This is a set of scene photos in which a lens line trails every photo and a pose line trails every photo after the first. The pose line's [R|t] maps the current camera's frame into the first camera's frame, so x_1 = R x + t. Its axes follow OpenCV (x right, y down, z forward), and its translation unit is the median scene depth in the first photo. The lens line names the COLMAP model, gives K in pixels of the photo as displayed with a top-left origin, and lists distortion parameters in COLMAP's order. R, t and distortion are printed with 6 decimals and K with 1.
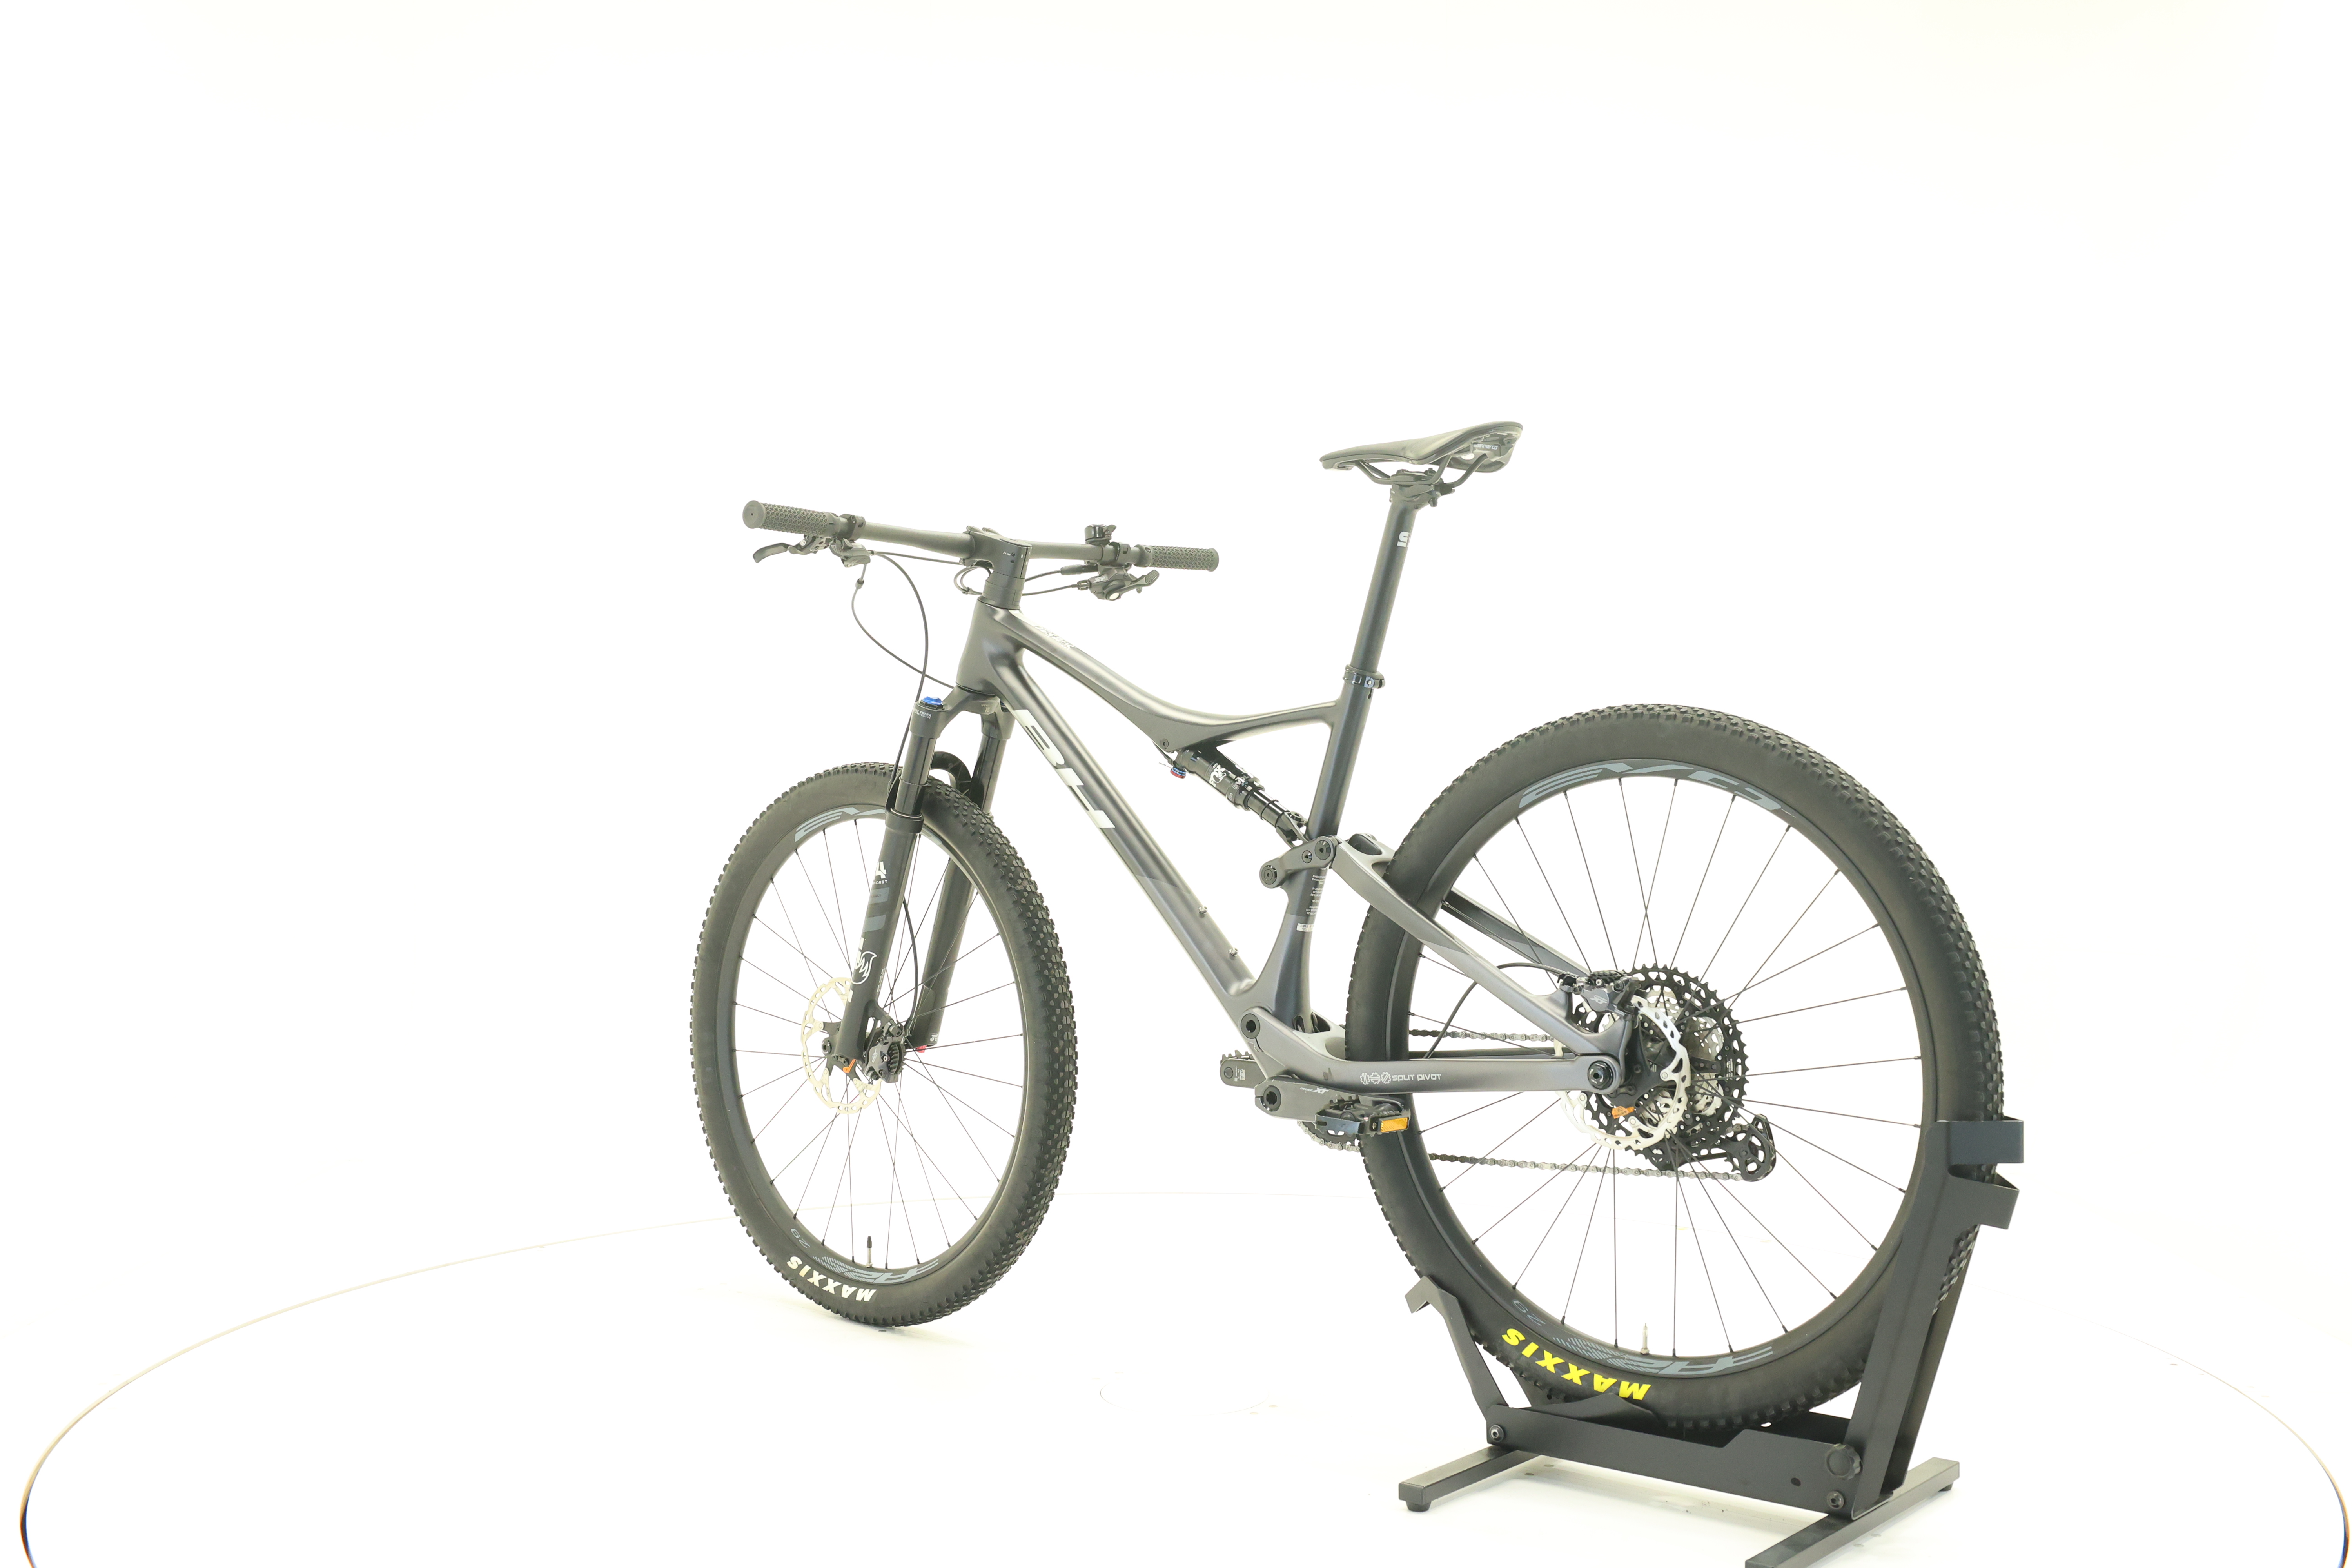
lens RADIAL K [[2534.6, 0, 1174.4], [0, 2534.6, 785.9], [0, 0, 1]] dist [0.001462, 0.000000]
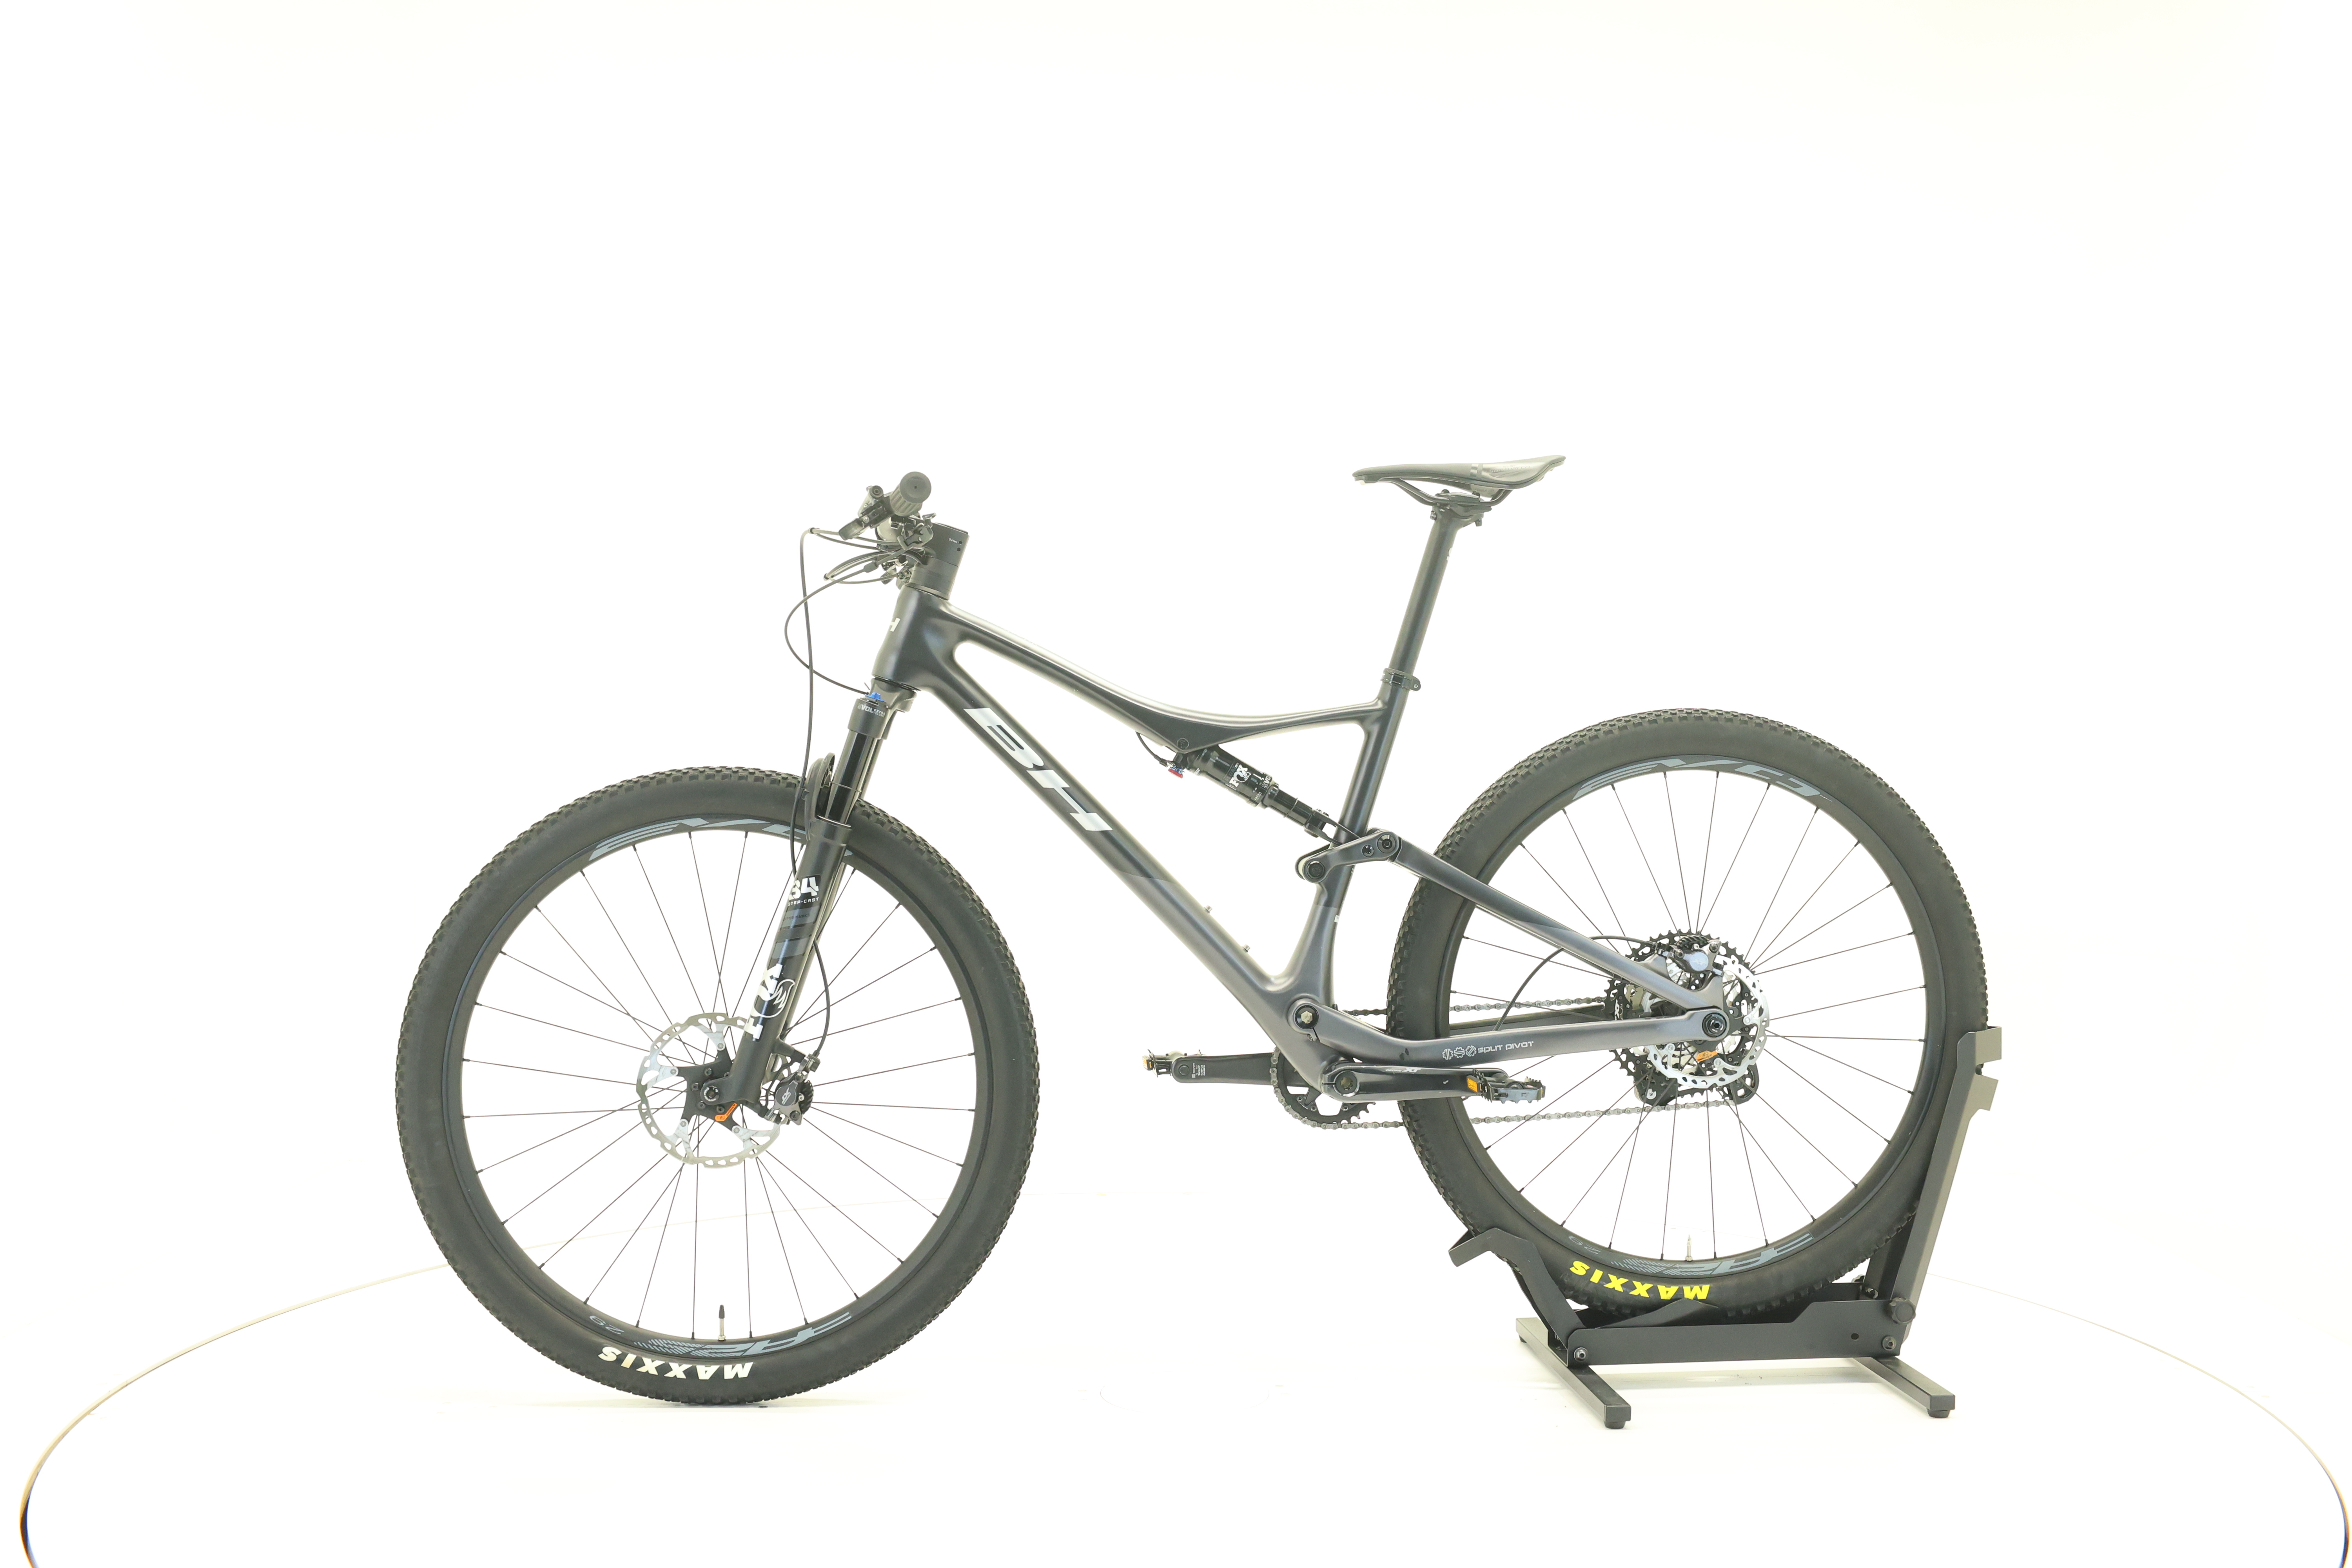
lens RADIAL K [[2534.6, 0, 1179.4], [0, 2534.6, 771.6], [0, 0, 1]] dist [0.001462, 0.000000]
pose [[0.694056, -0.013773, 0.719789, -0.763150], [0.013826, 0.999888, 0.005801, -0.012180], [-0.719788, 0.005926, 0.694169, 0.326481]]
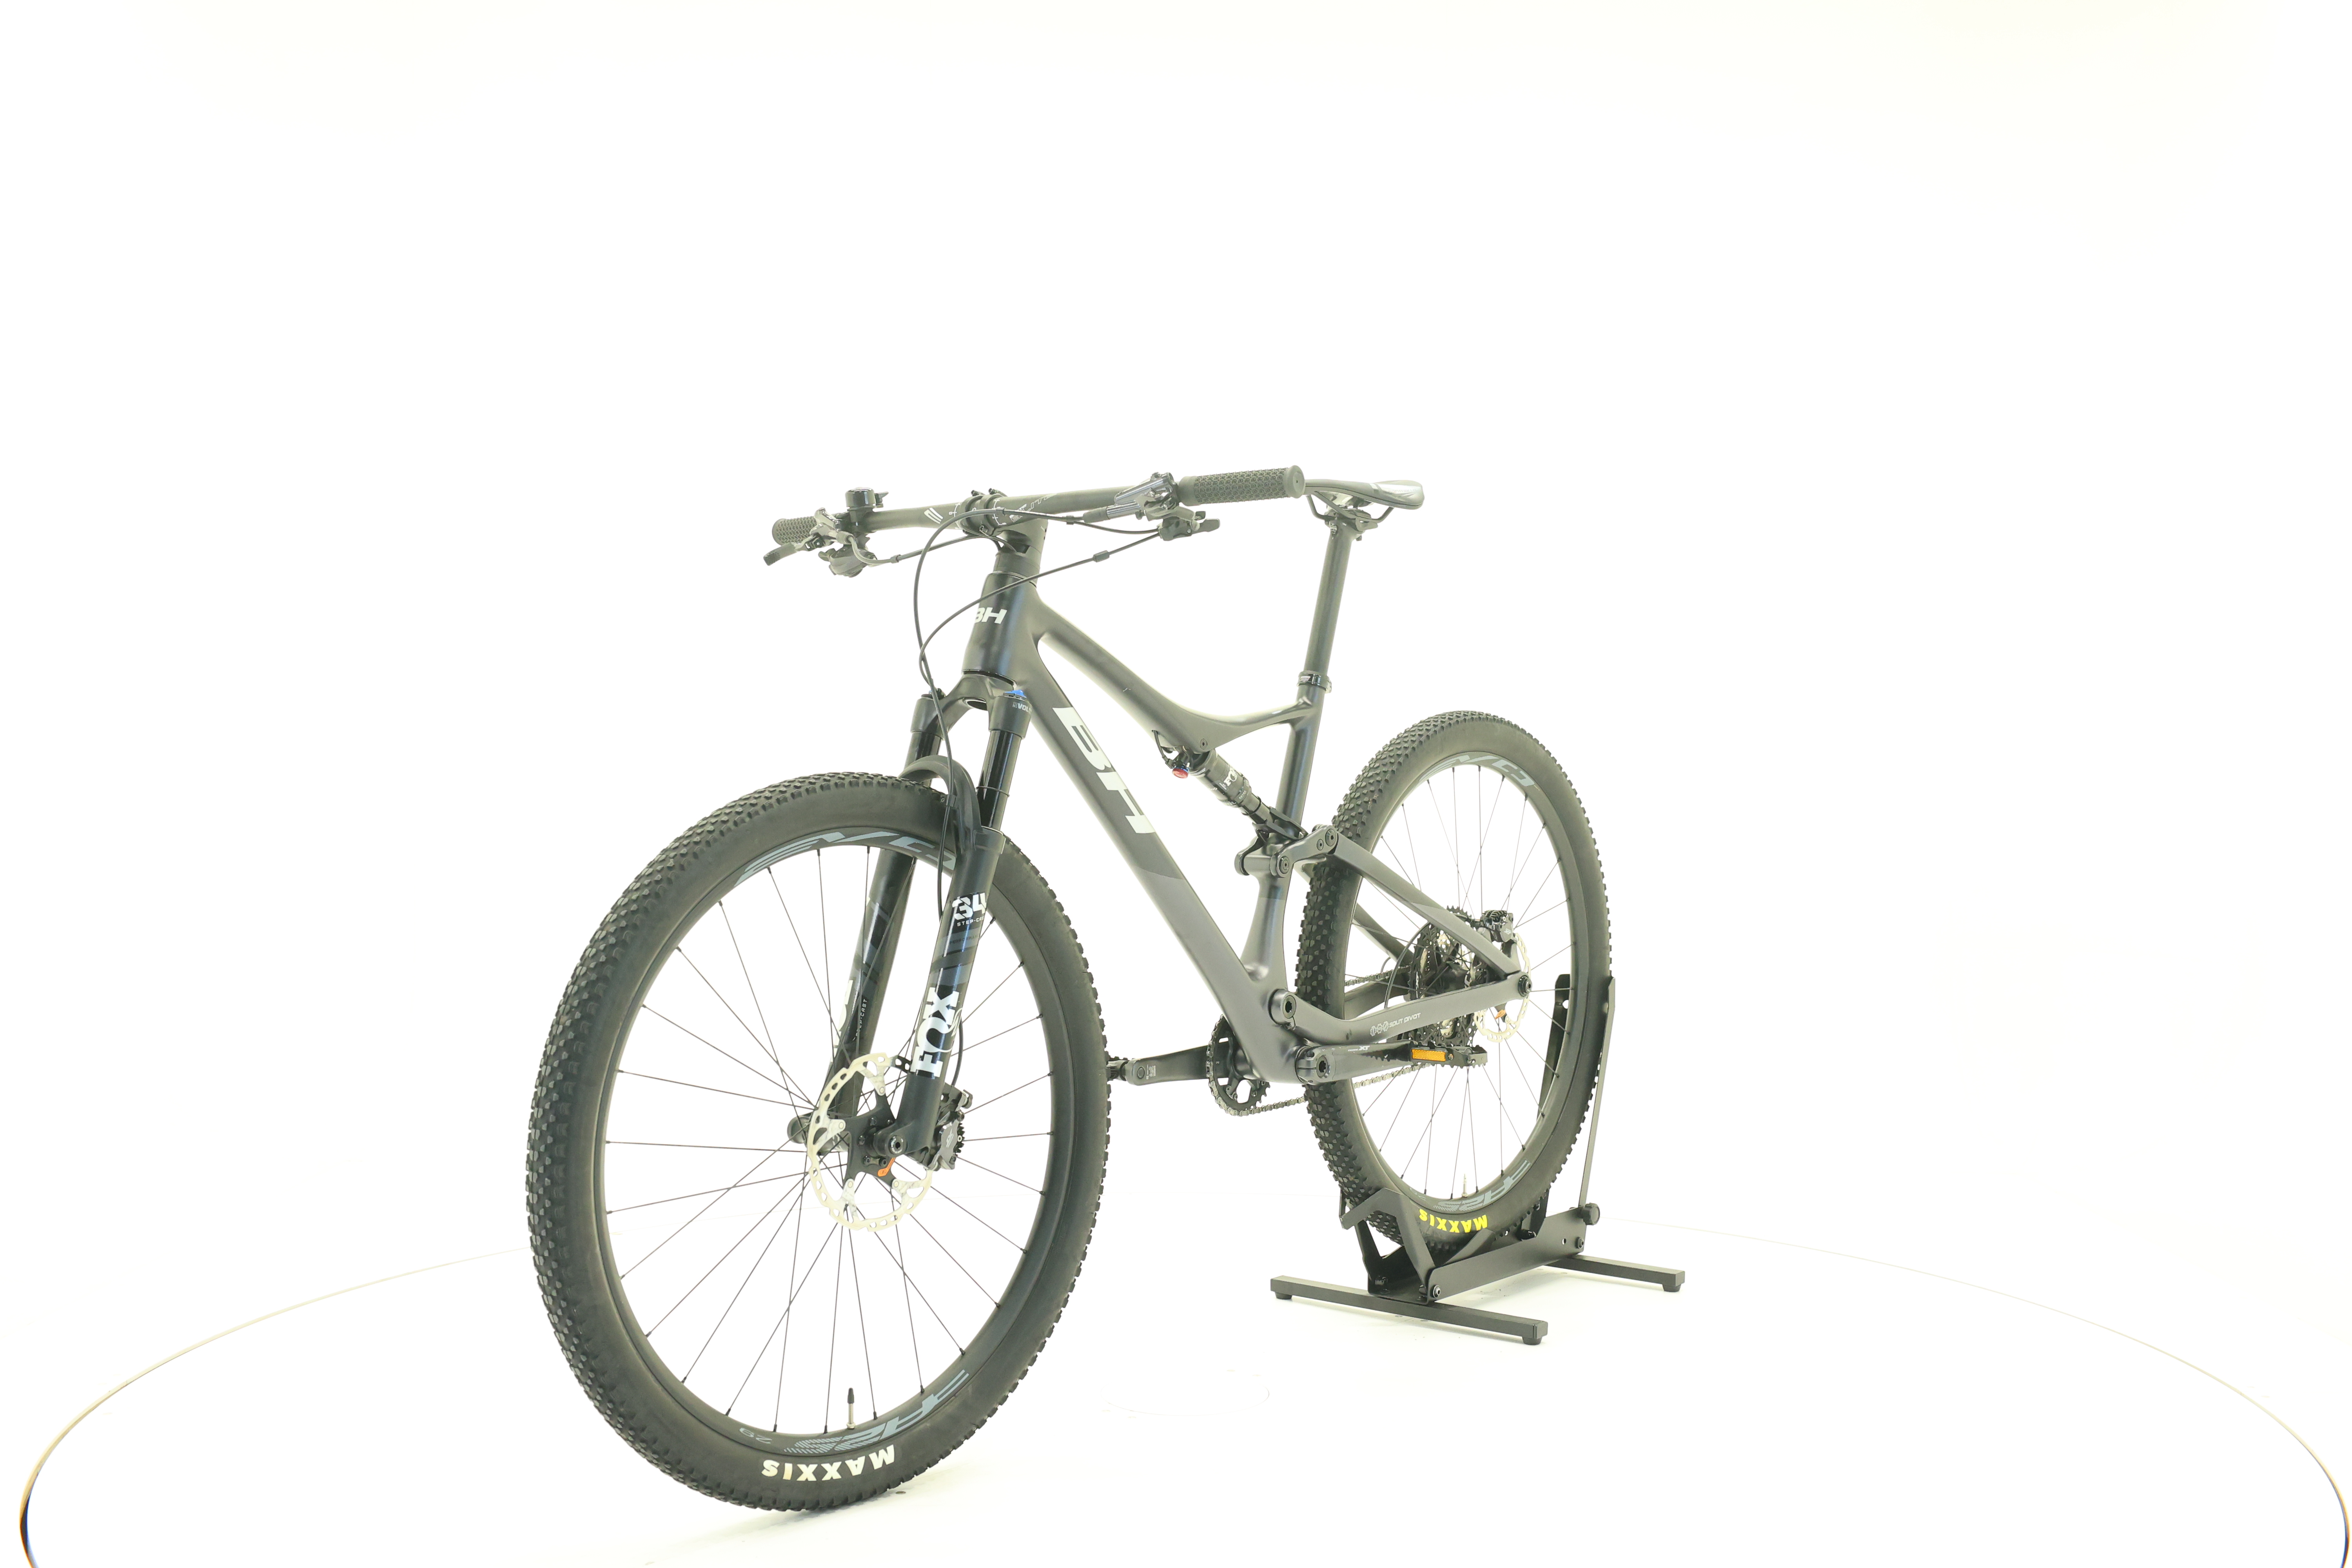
lens RADIAL K [[2534.6, 0, 1168.6], [0, 2534.6, 771.2], [0, 0, 1]] dist [0.001462, 0.000000]
pose [[-0.014130, -0.023603, 0.999622, -1.055469], [0.016140, 0.999586, 0.023830, -0.031194], [-0.999770, 0.016470, -0.013744, 1.085312]]
